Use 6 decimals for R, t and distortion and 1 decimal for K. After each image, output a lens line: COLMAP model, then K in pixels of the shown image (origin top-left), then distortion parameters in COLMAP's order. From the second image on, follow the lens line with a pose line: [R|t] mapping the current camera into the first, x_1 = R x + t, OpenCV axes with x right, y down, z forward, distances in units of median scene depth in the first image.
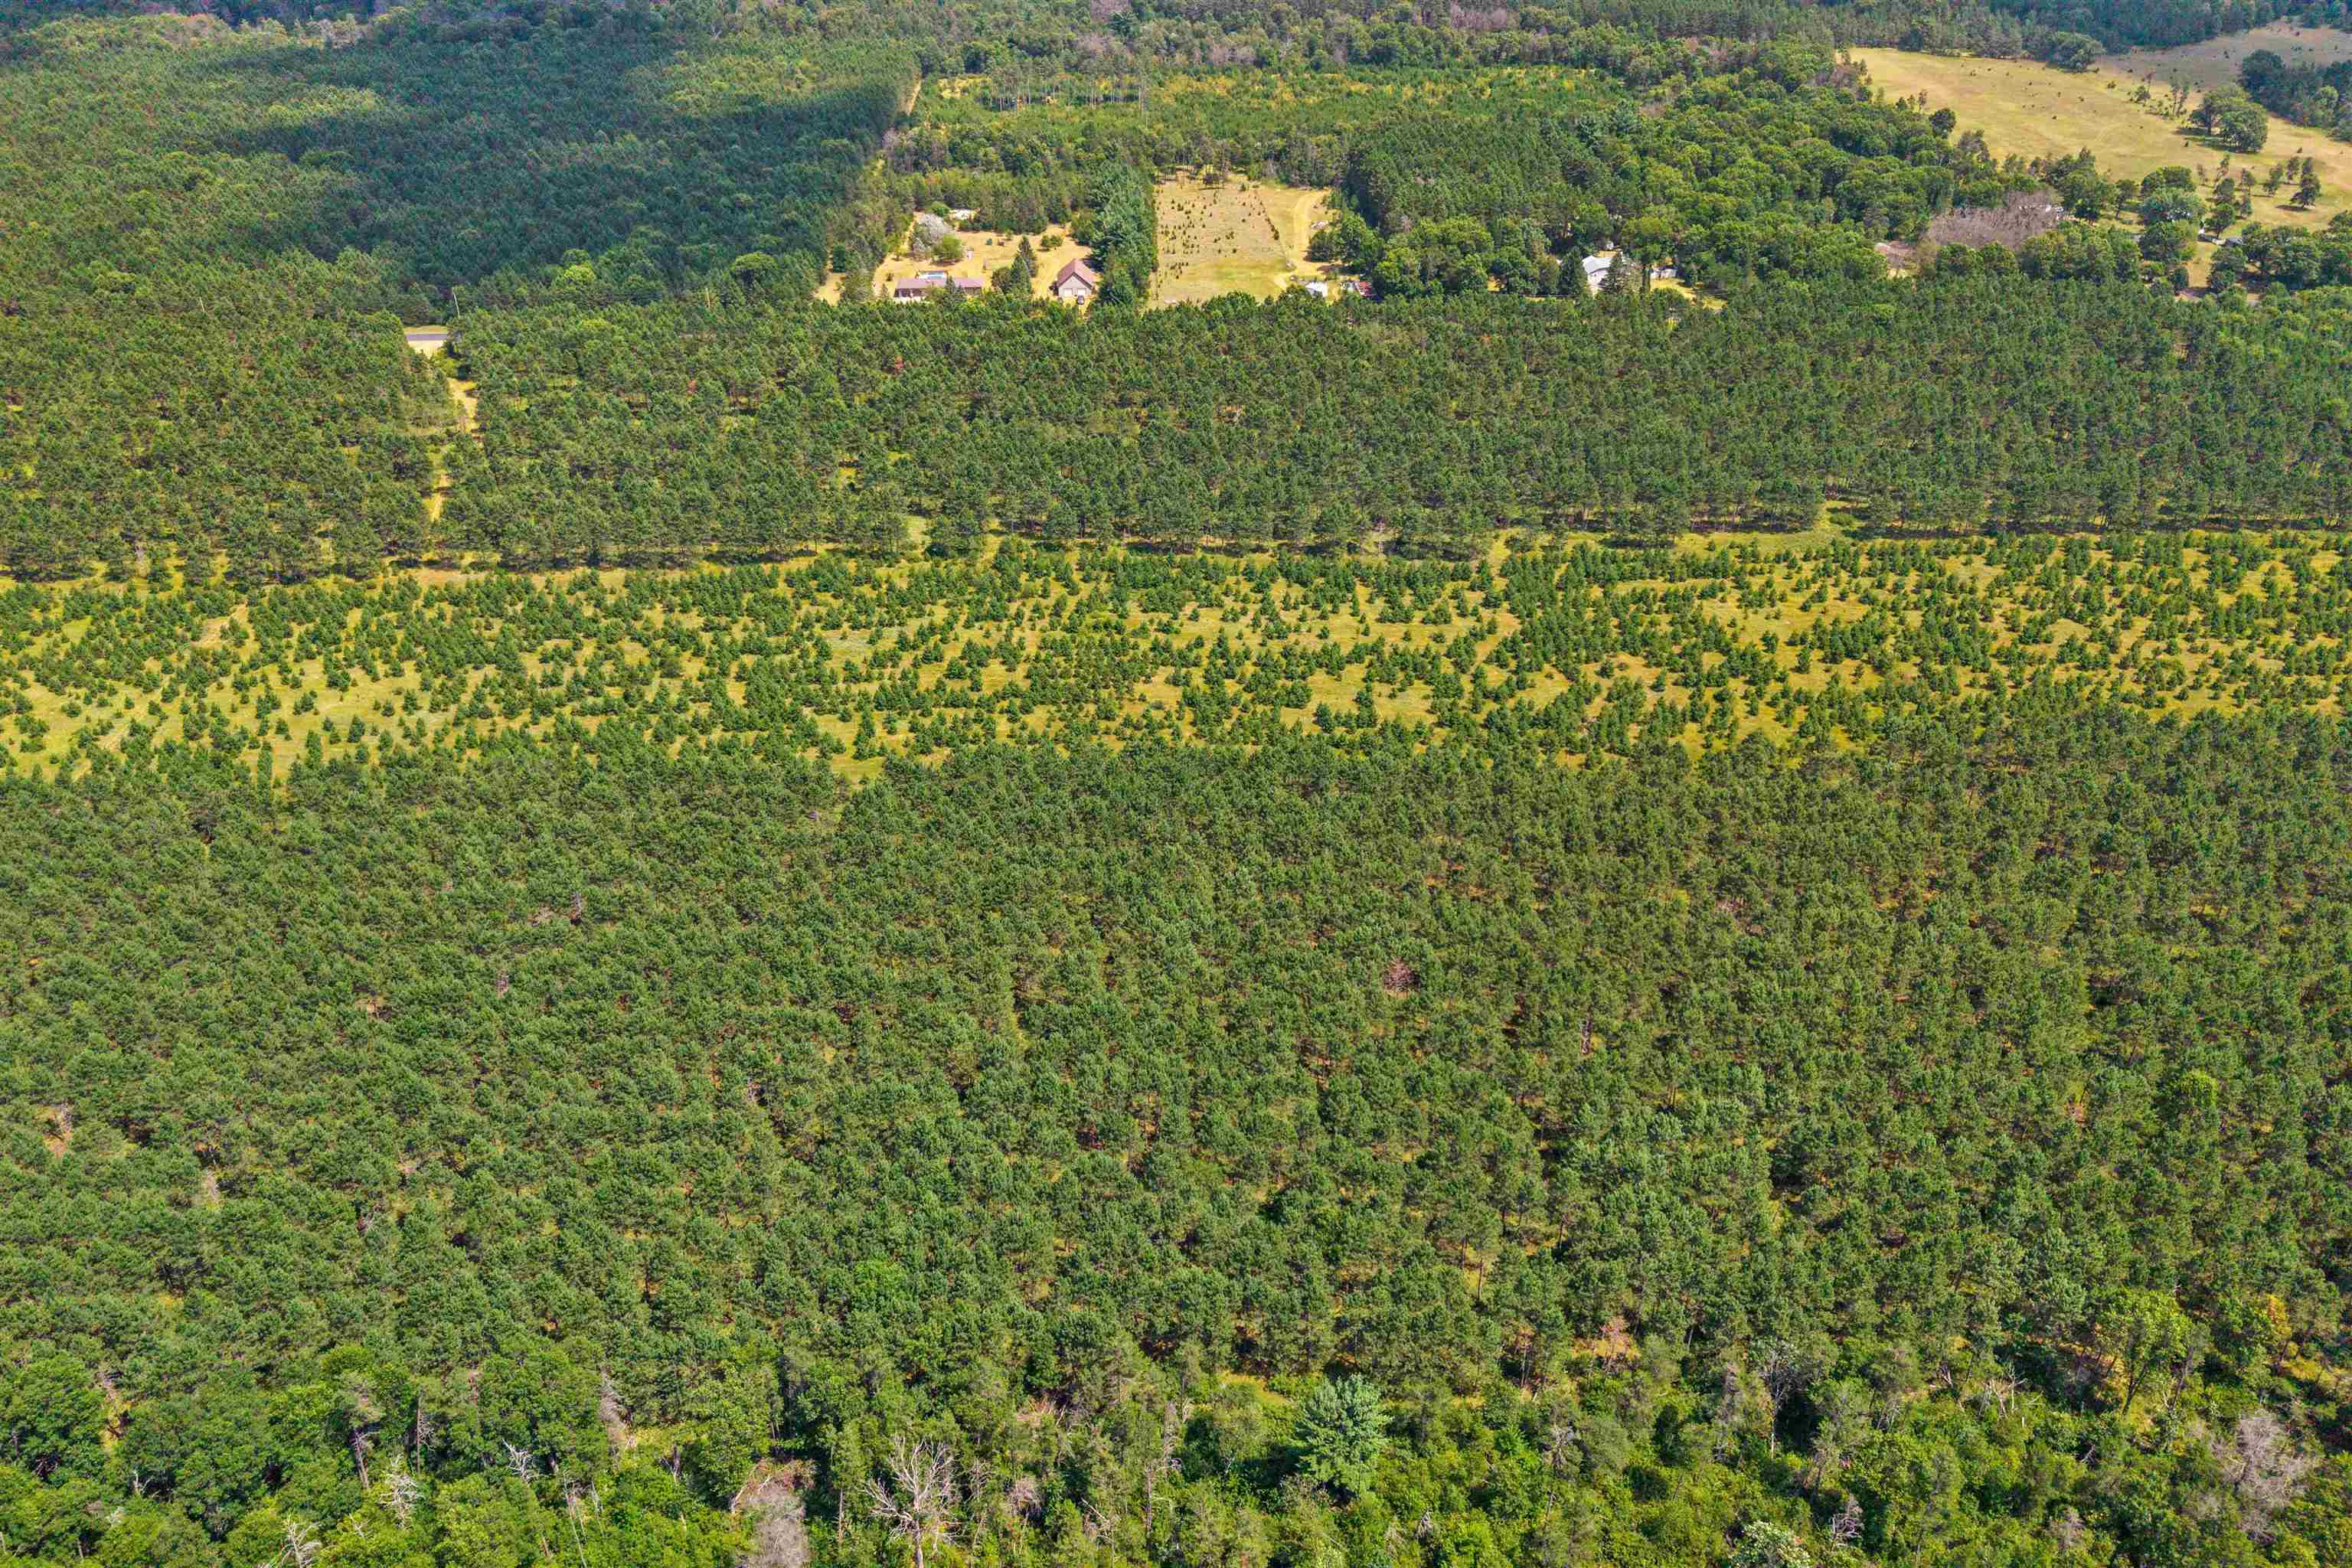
lens RADIAL K [[1712.9, 0, 1179.0], [0, 1712.9, 740.9], [0, 0, 1]] dist [0.232939, -0.425973]
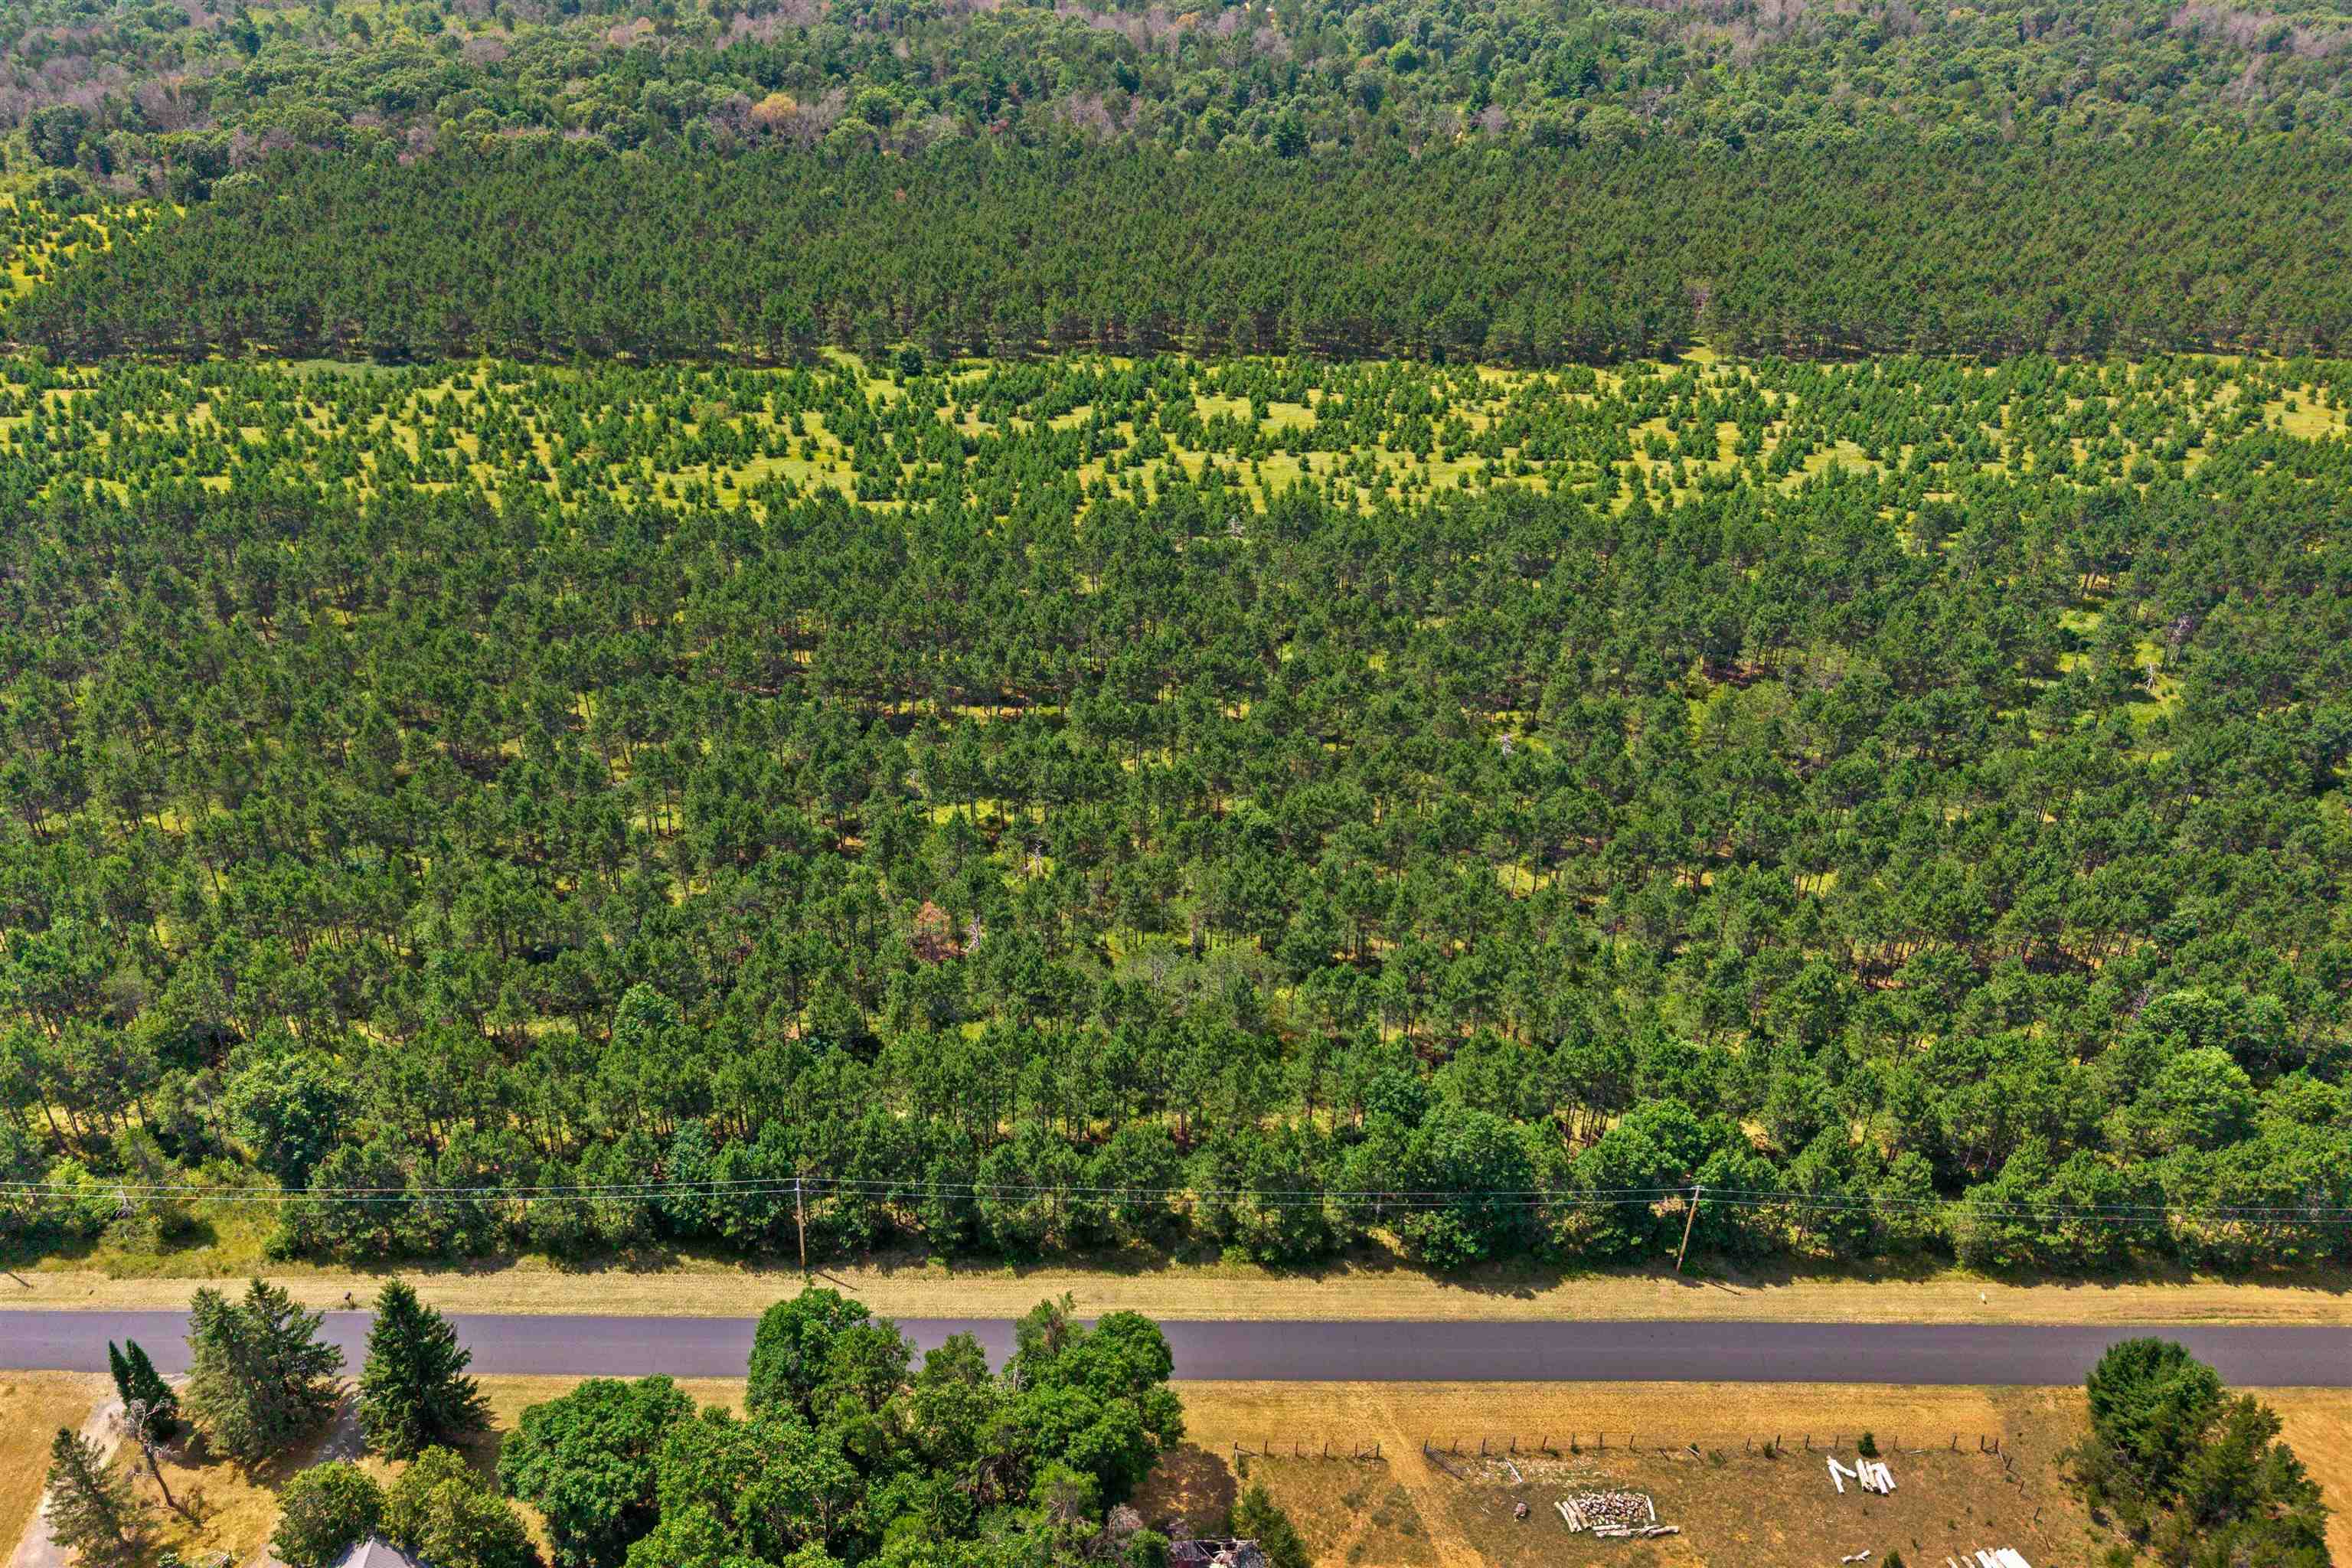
lens RADIAL K [[1744.7, 0, 1117.5], [0, 1744.7, 782.1], [0, 0, 1]] dist [0.005620, -0.001157]
pose [[-0.999961, 0.007764, 0.004095, 0.173268], [0.006973, 0.419269, 0.907835, -0.776578], [0.005332, 0.907829, -0.419307, 1.488906]]
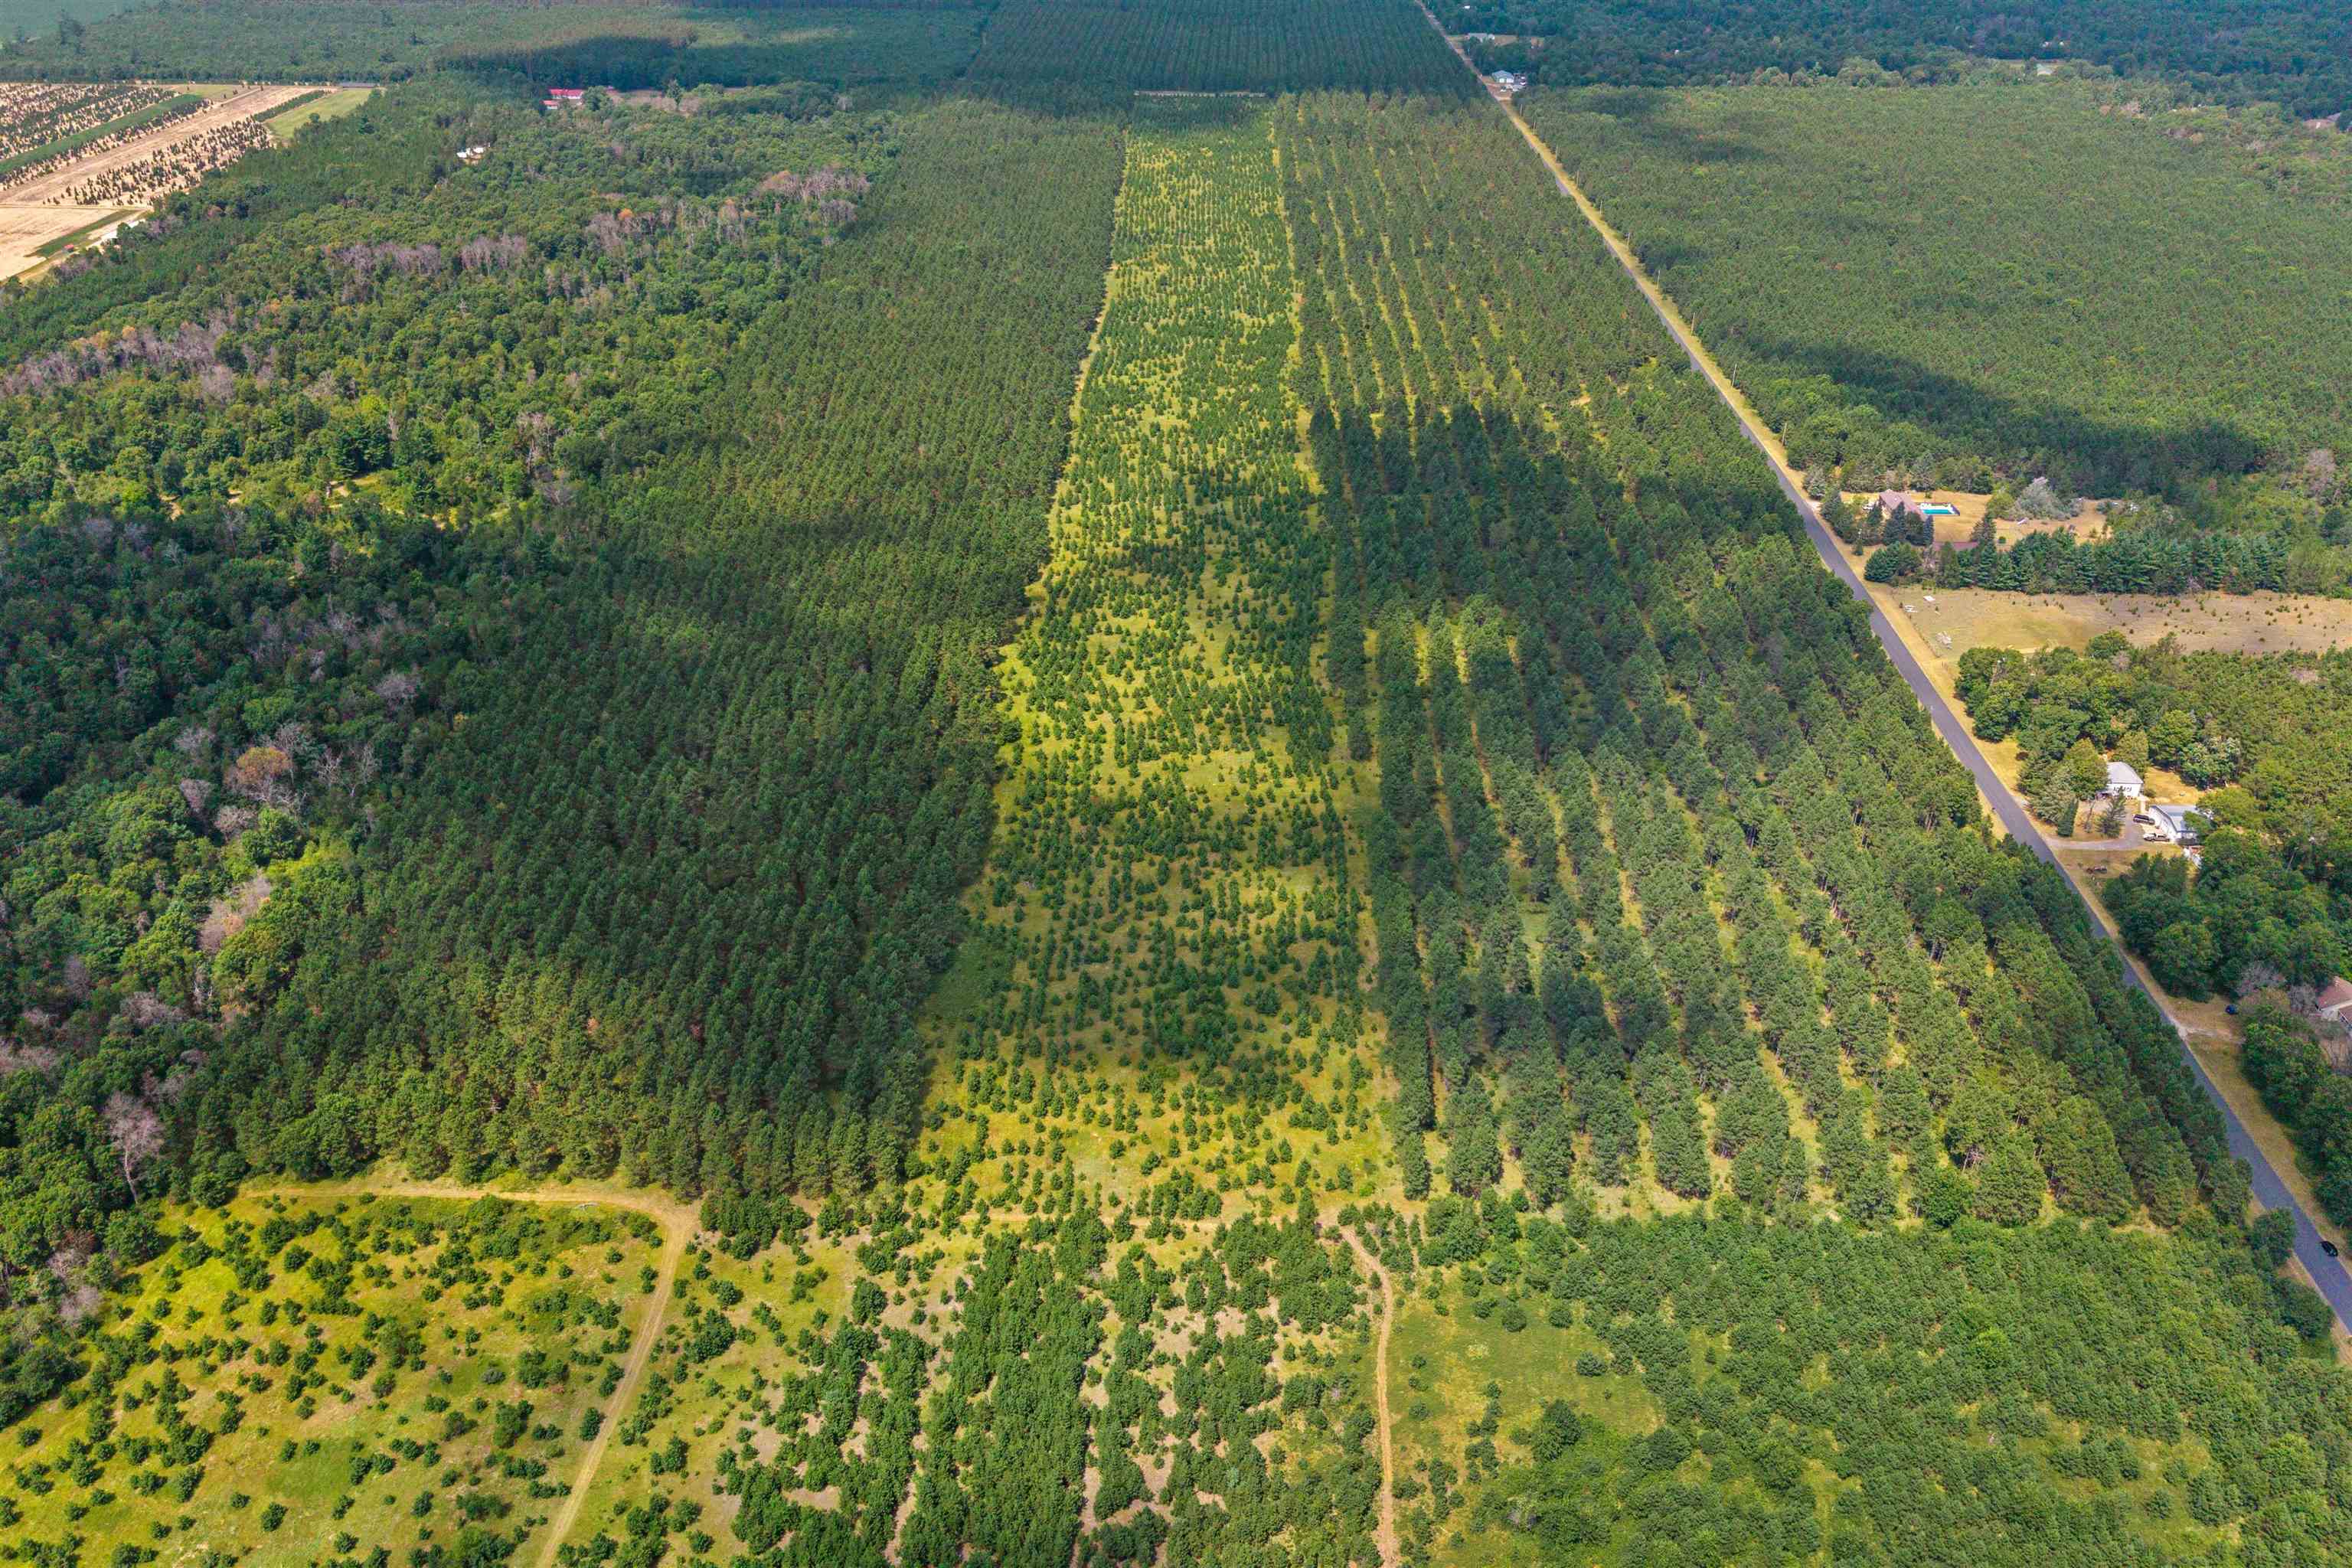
lens RADIAL K [[1884.8, 0, 1176.0], [0, 1884.8, 784.0], [0, 0, 1]] dist [-0.040241, -0.001532]
pose [[-0.044986, 0.483167, -0.874372, 1.462195], [-0.539595, 0.724842, 0.428300, -0.598300], [0.840722, 0.491074, 0.228107, 0.683429]]
